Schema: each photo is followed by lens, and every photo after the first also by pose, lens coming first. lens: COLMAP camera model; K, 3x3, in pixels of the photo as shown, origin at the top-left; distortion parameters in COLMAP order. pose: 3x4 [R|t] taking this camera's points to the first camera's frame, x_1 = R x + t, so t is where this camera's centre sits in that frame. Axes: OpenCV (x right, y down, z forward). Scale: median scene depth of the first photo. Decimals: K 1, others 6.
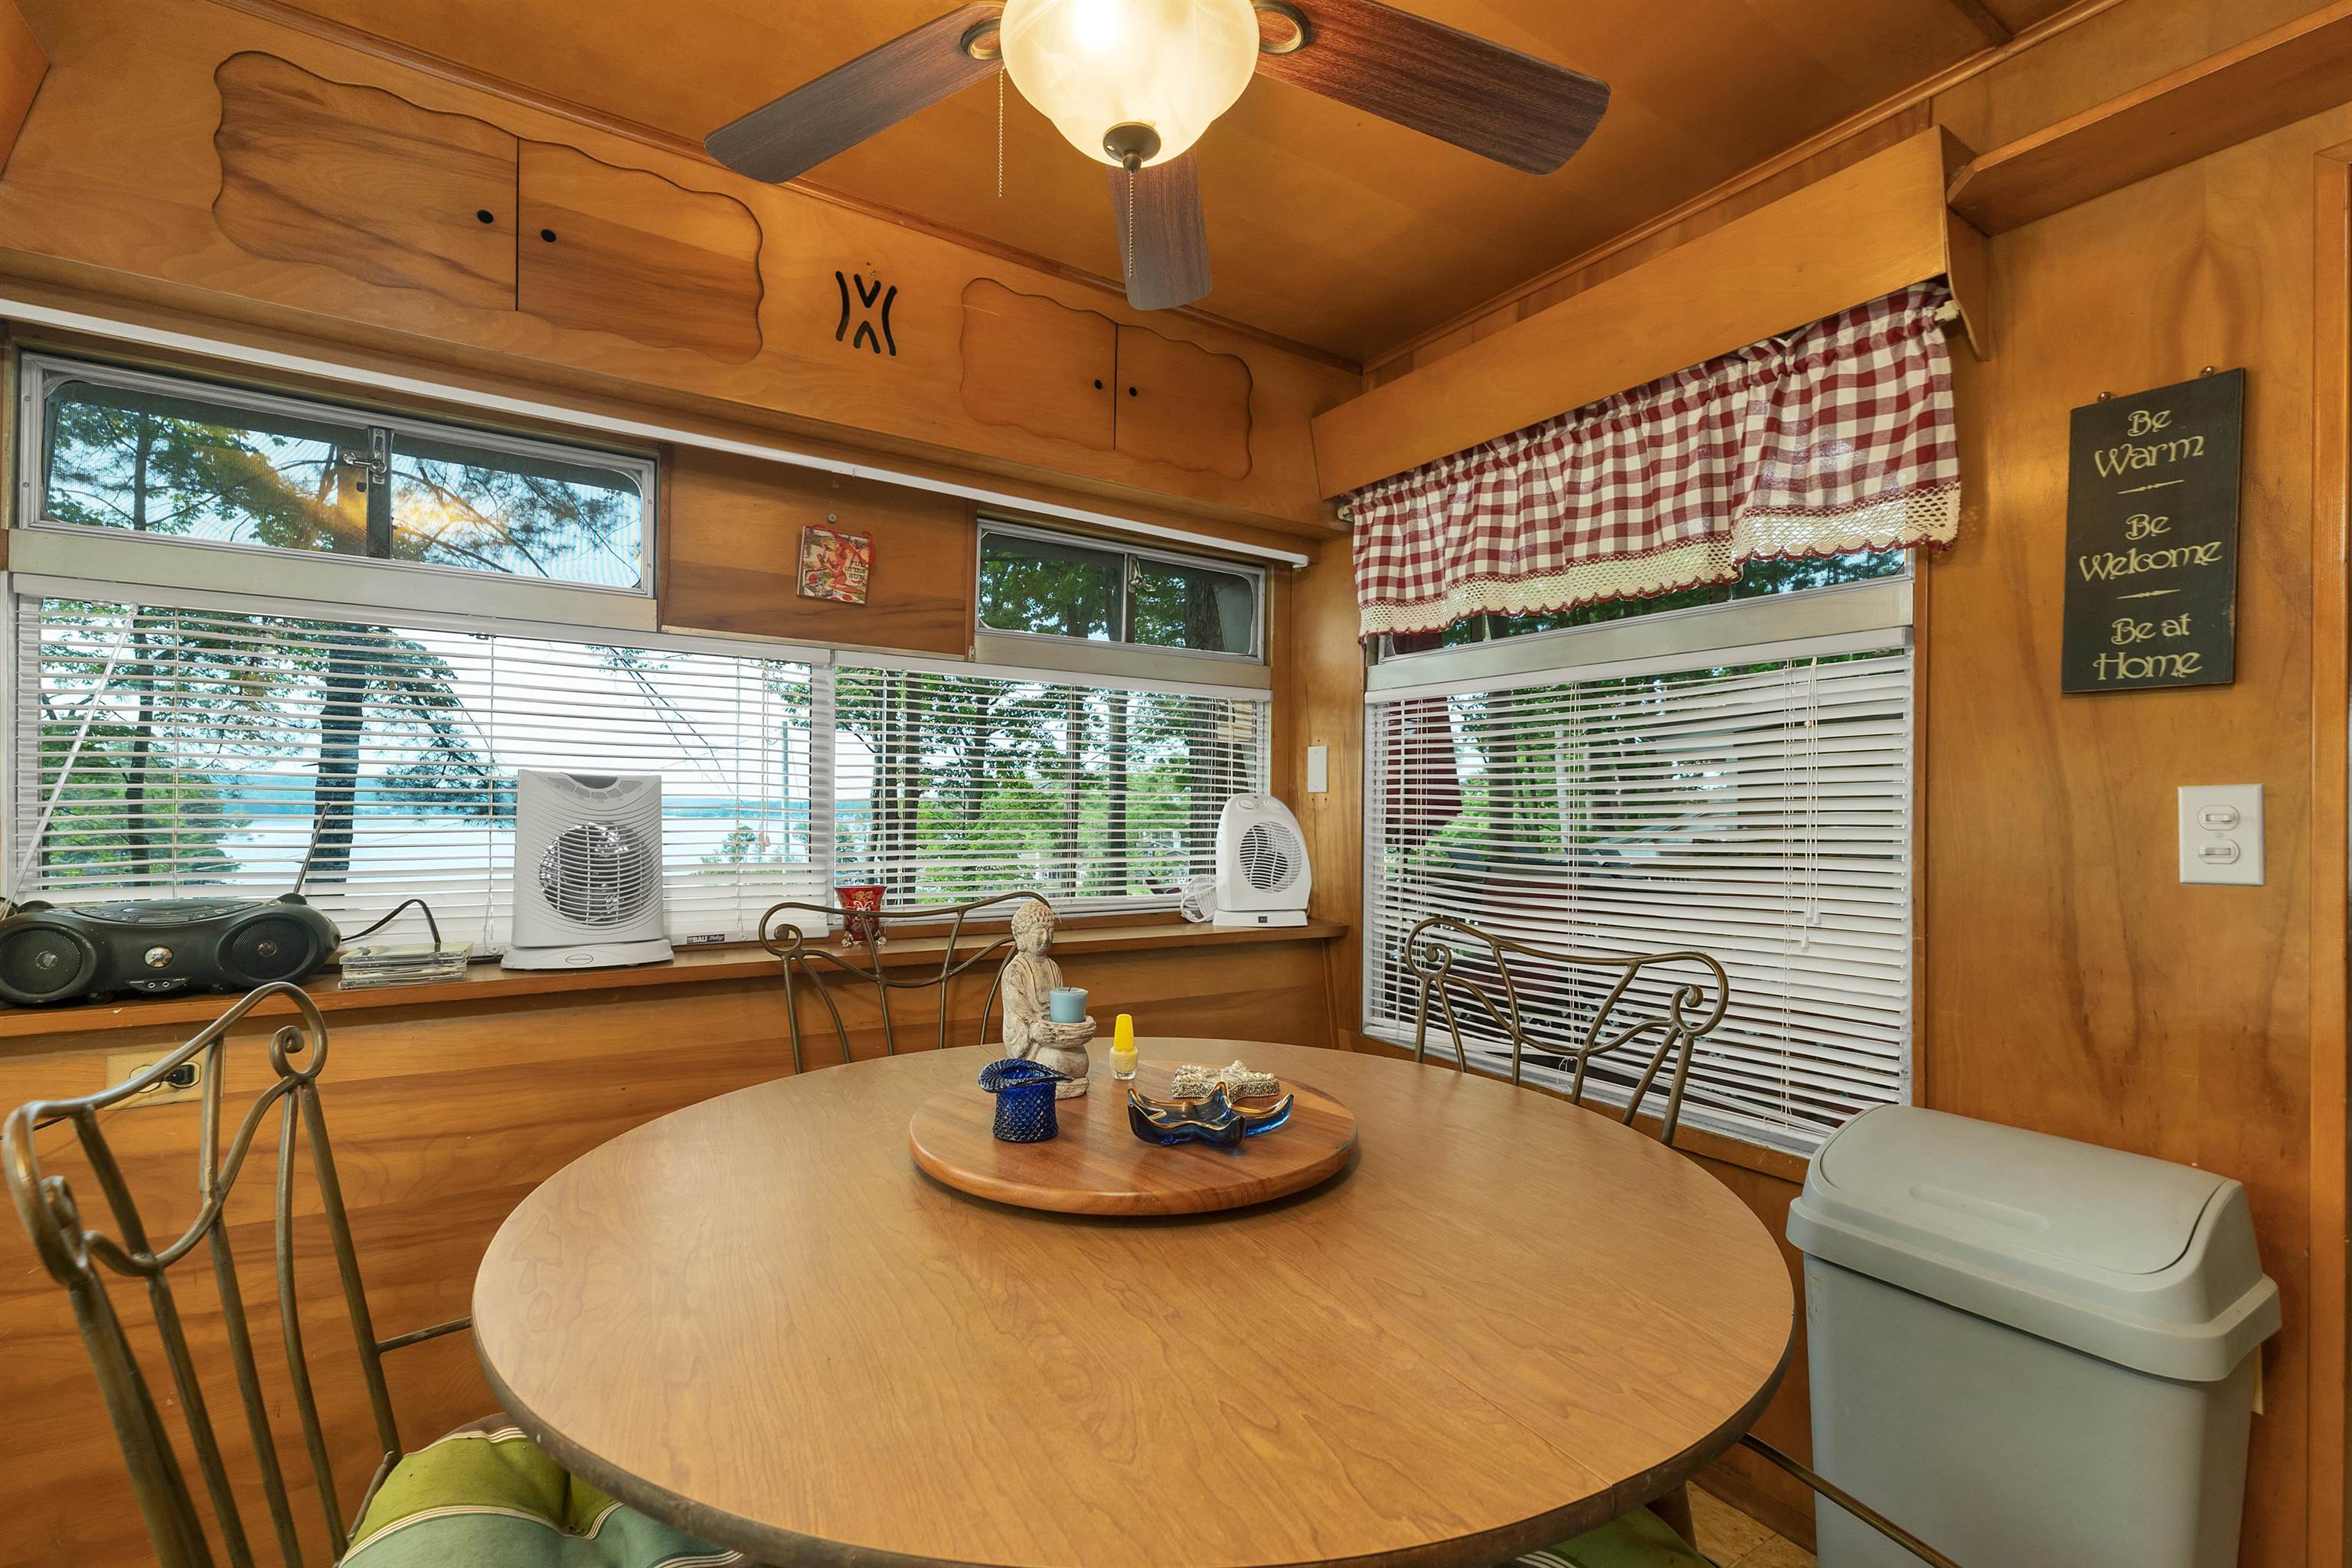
lens RADIAL K [[1031.7, 0, 1172.5], [0, 1031.7, 820.9], [0, 0, 1]] dist [-0.000006, -0.000092]
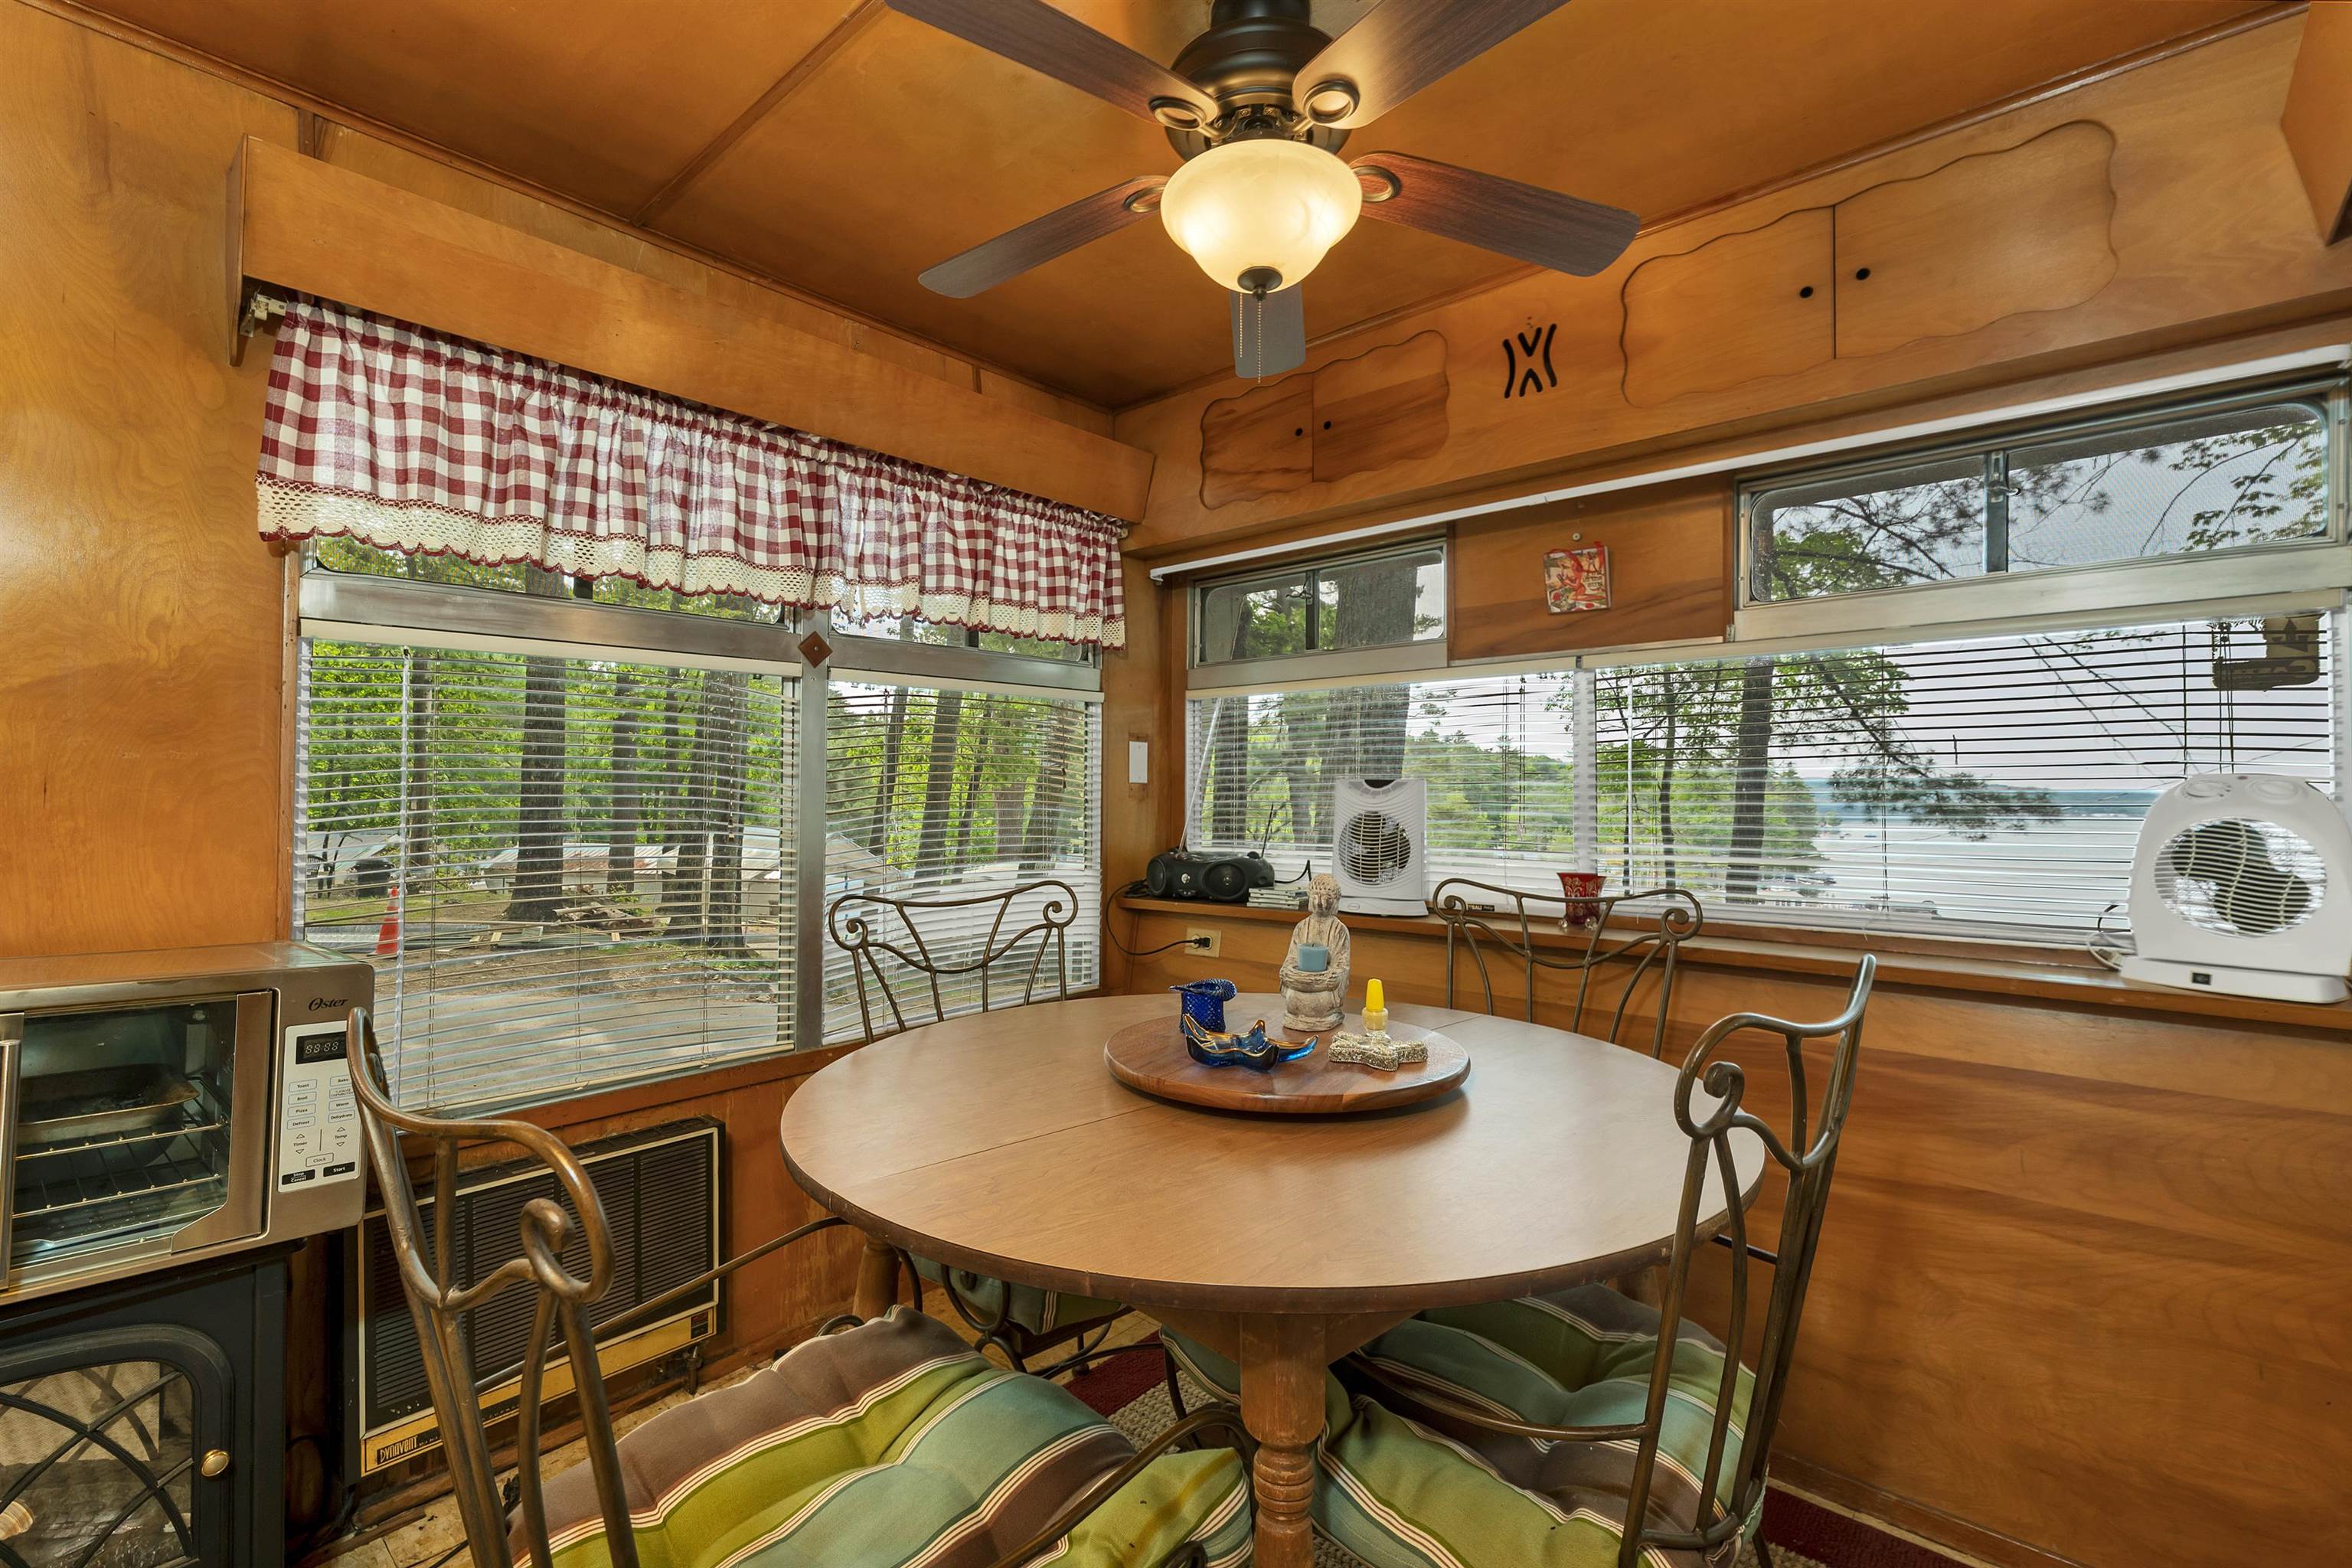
lens RADIAL K [[1043.8, 0, 1176.0], [0, 1043.8, 784.0], [0, 0, 1]] dist [0.004822, 0.000036]
pose [[0.266927, -0.025931, -0.963368, 0.646528], [-0.009599, 0.999517, -0.029564, 0.006344], [0.963669, 0.017139, 0.266549, 0.310173]]
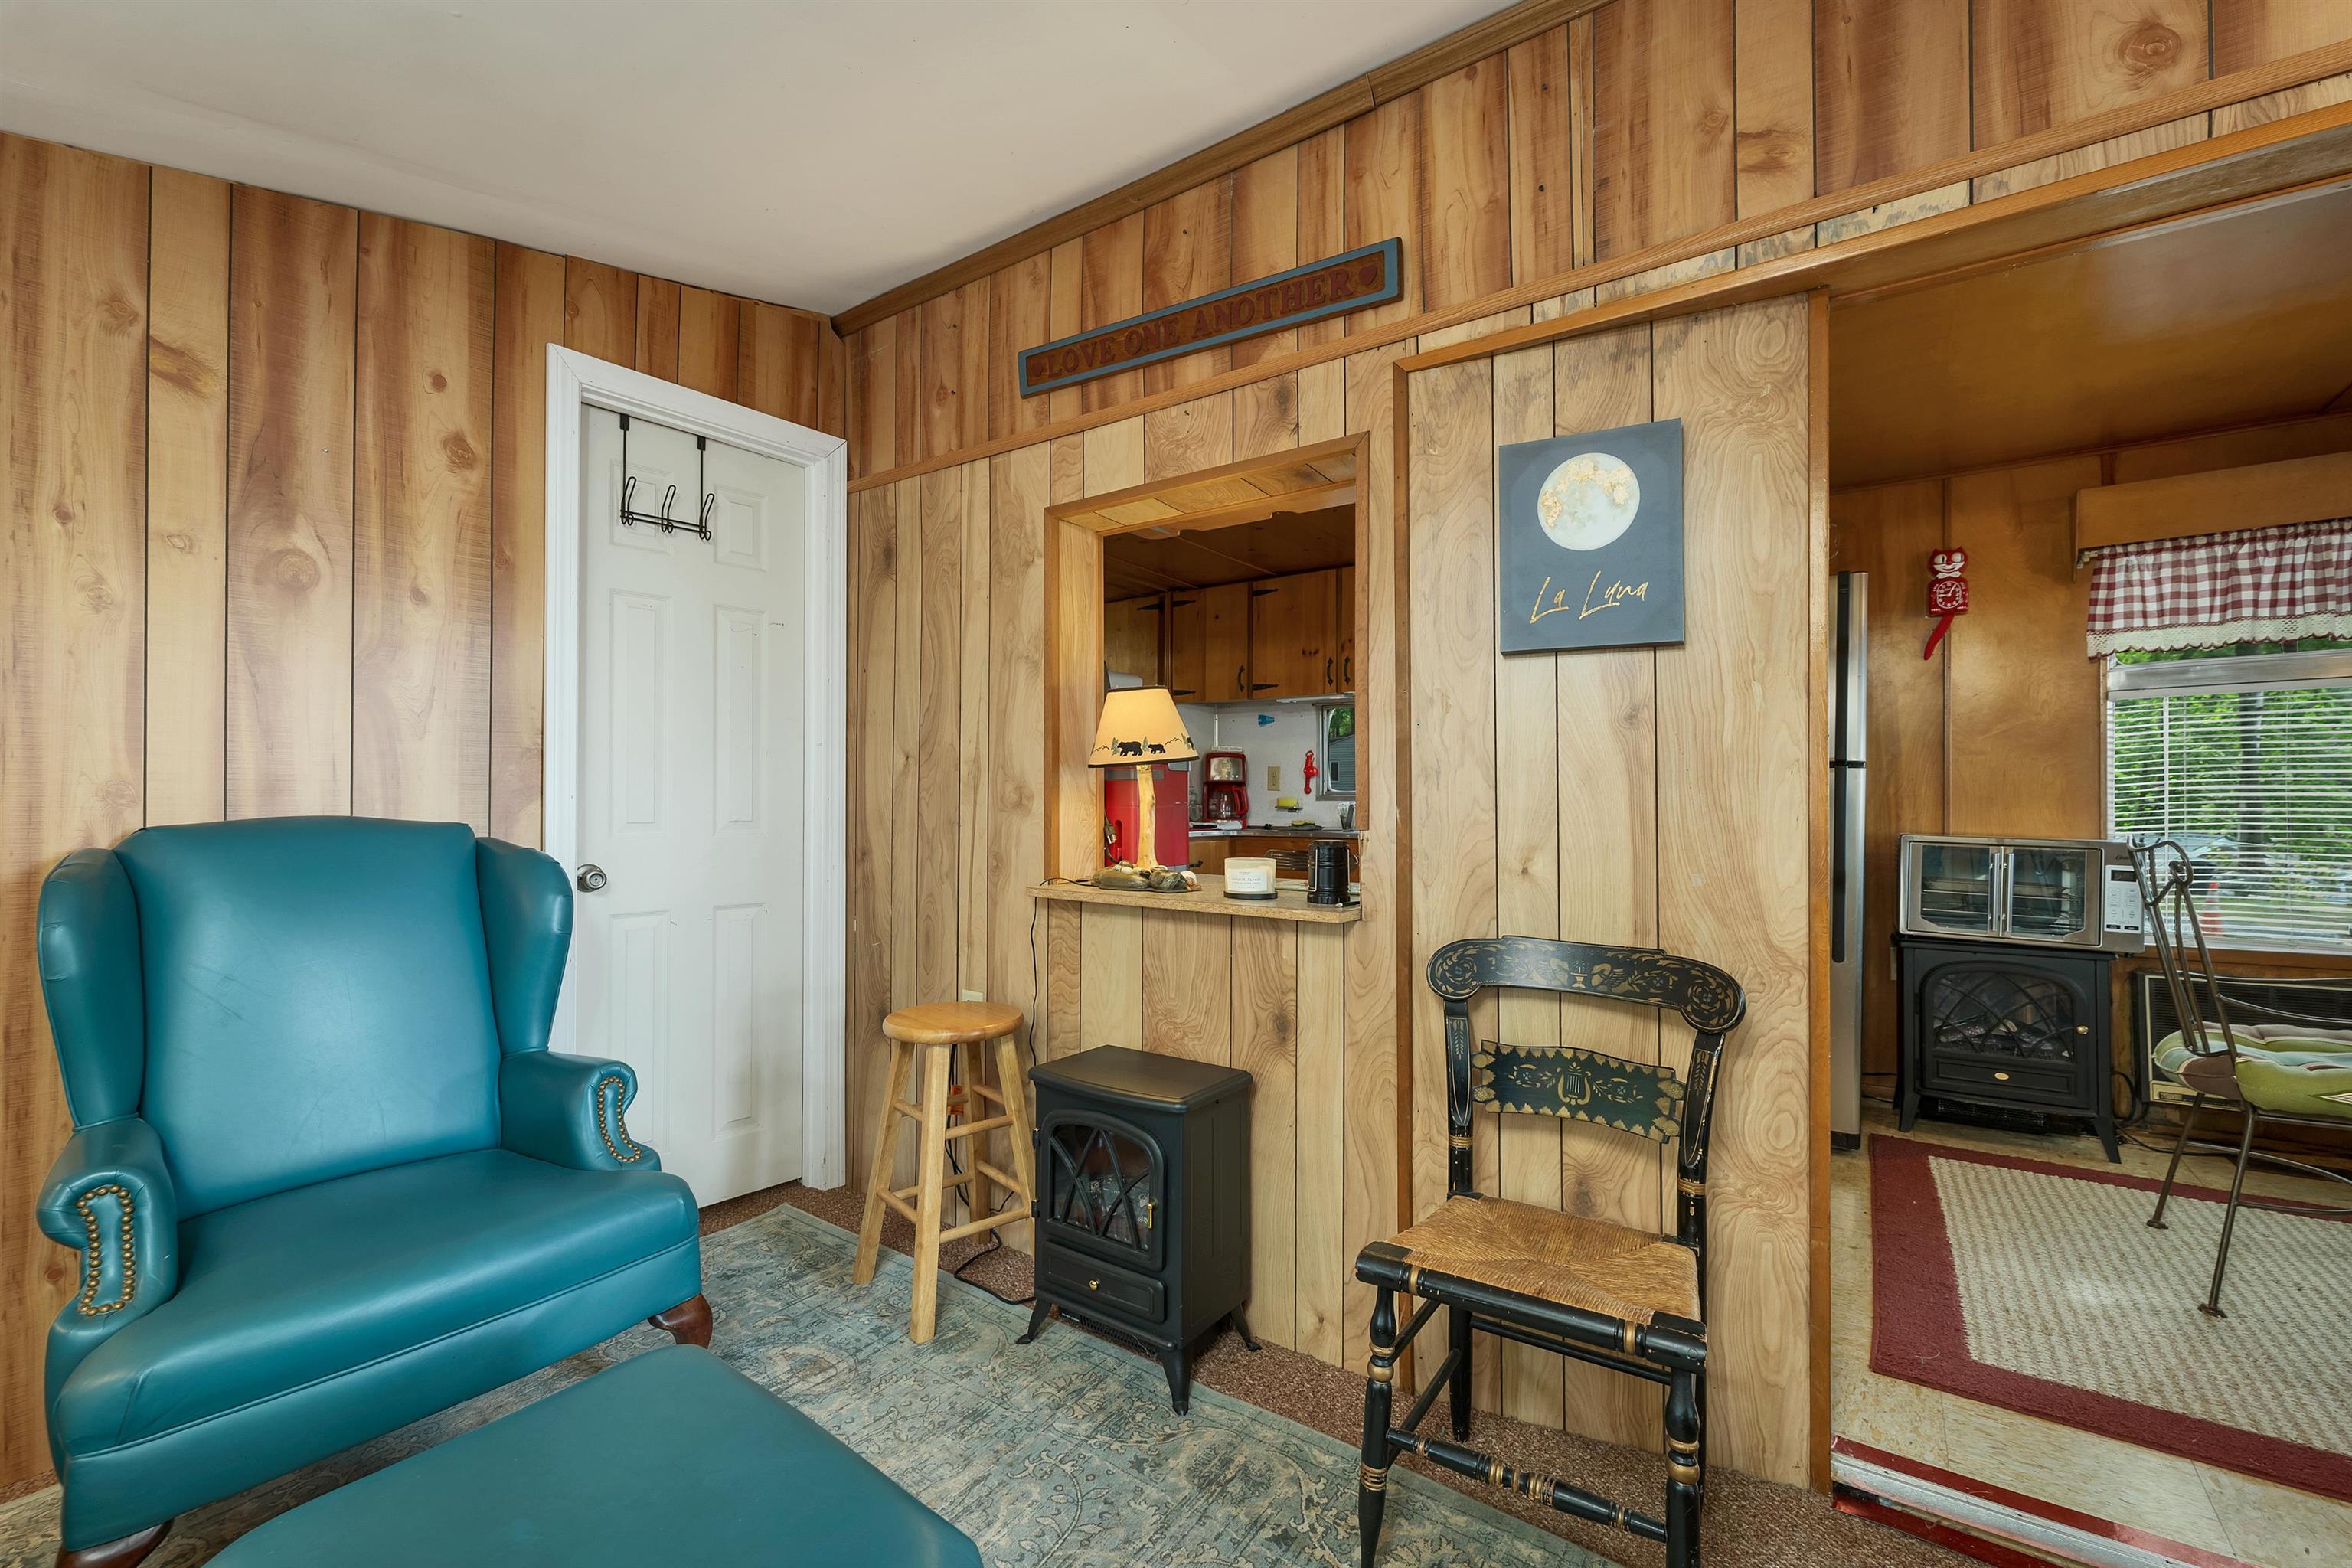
lens RADIAL K [[977.3, 0, 1176.0], [0, 977.3, 784.0], [0, 0, 1]] dist [0.000538, -0.000354]
pose [[-0.928371, -0.005909, -0.371607, 1.578892], [-0.008020, 0.999959, 0.004133, 0.016594], [0.371568, 0.006817, -0.928381, 0.735825]]
